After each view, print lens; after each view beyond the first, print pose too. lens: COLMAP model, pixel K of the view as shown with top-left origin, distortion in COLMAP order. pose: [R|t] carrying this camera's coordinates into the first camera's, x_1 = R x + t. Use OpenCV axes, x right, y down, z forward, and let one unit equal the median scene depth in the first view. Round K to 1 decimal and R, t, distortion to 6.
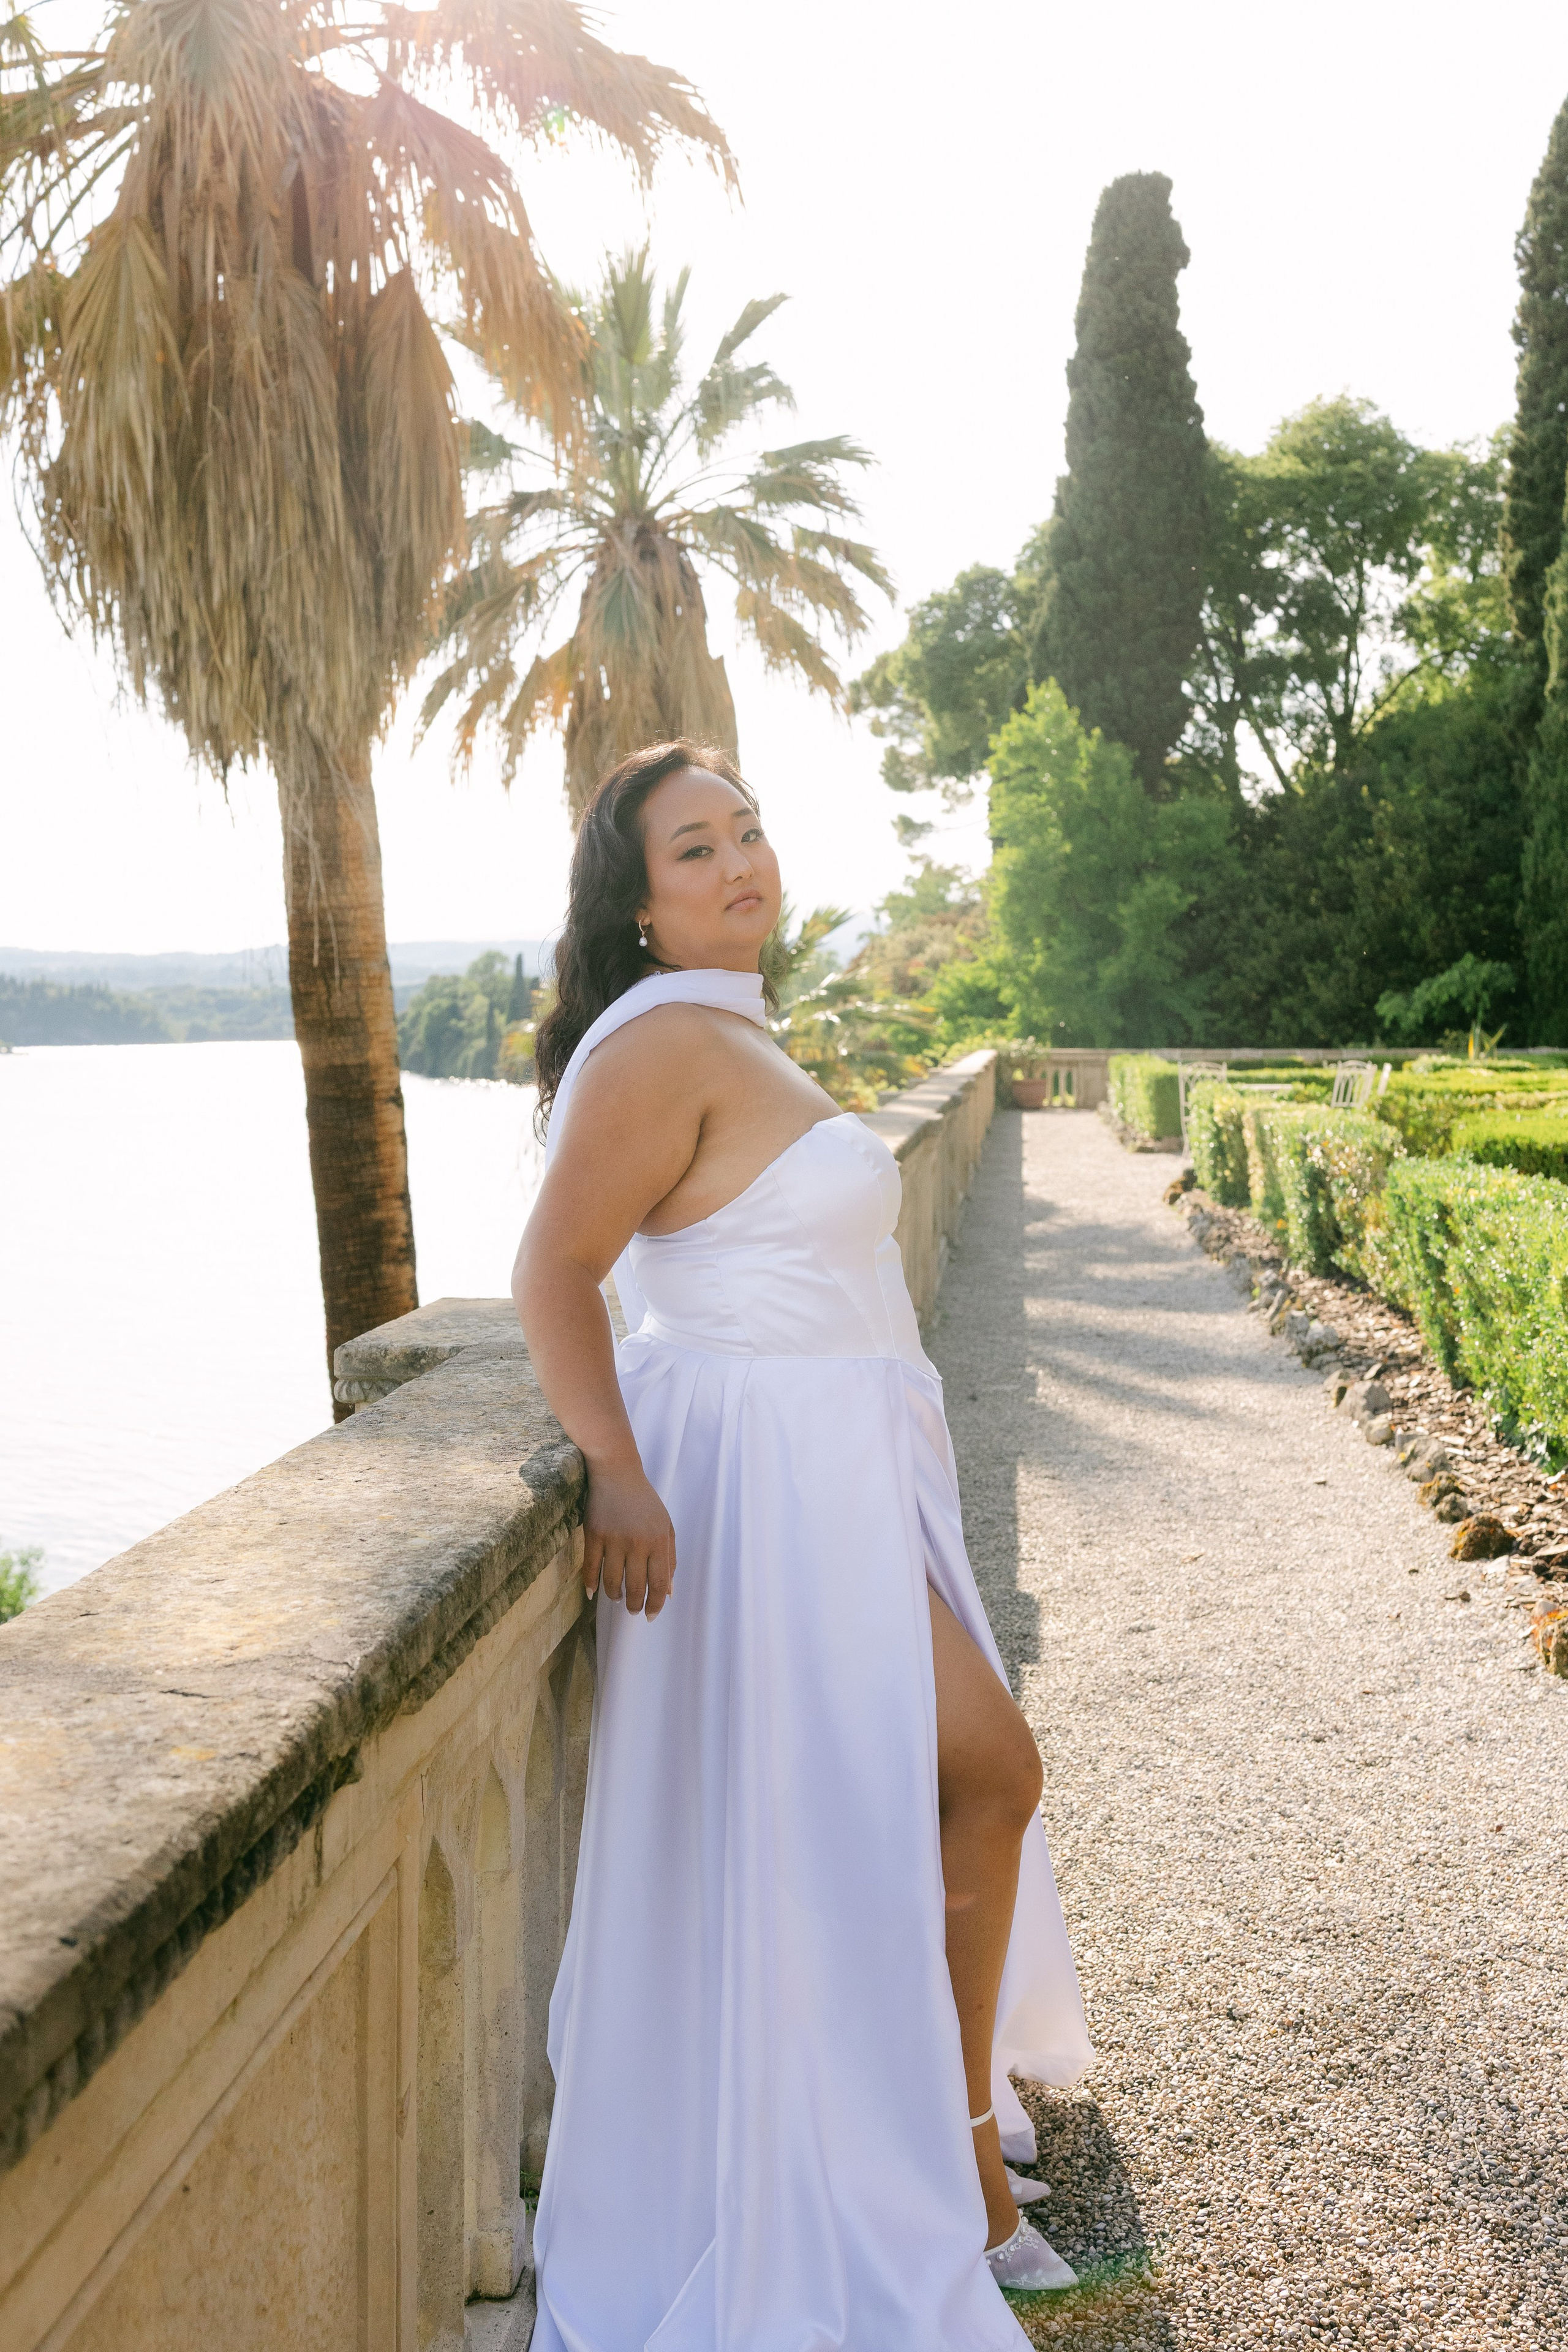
lens RADIAL K [[2228.4, 0, 780.2], [0, 2228.4, 1169.5], [0, 0, 1]] dist [-0.001480, -0.014984]
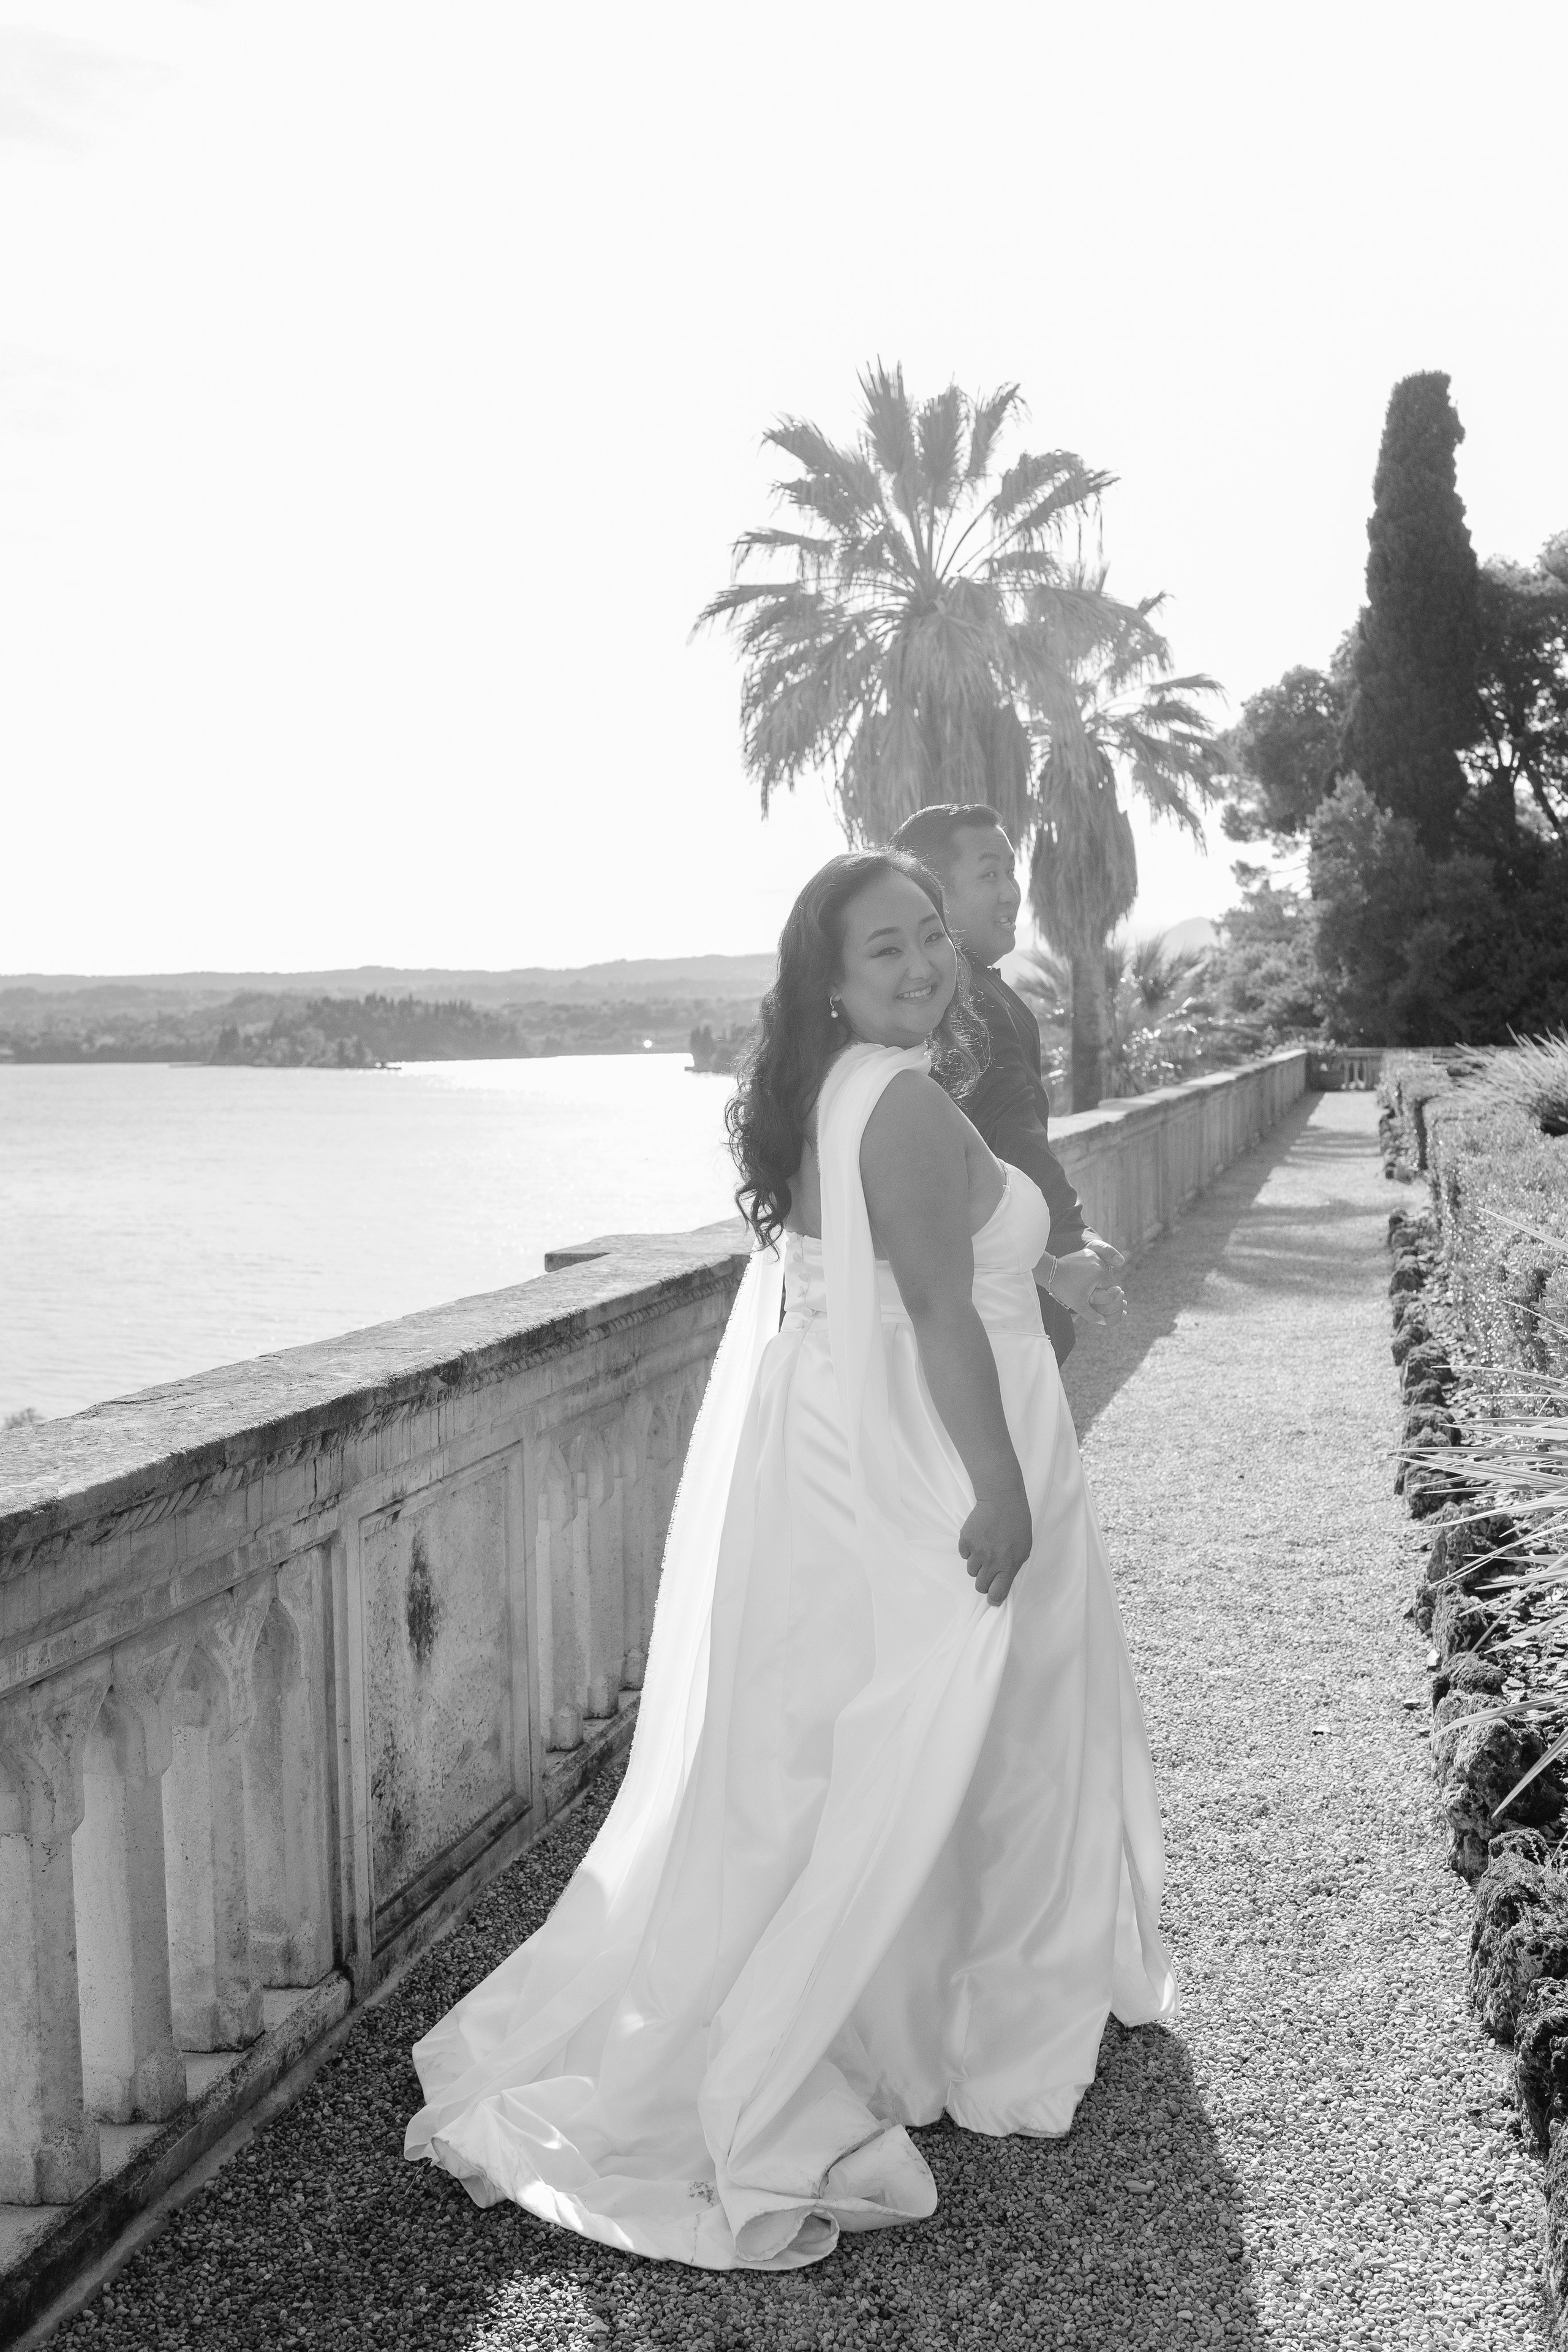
lens RADIAL K [[2228.4, 0, 780.2], [0, 2228.4, 1169.5], [0, 0, 1]] dist [-0.001480, -0.014984]
pose [[0.988716, -0.005198, -0.149713, -0.017547], [0.004628, 0.999981, -0.004155, 0.020137], [0.149732, 0.003415, 0.988721, -0.339345]]
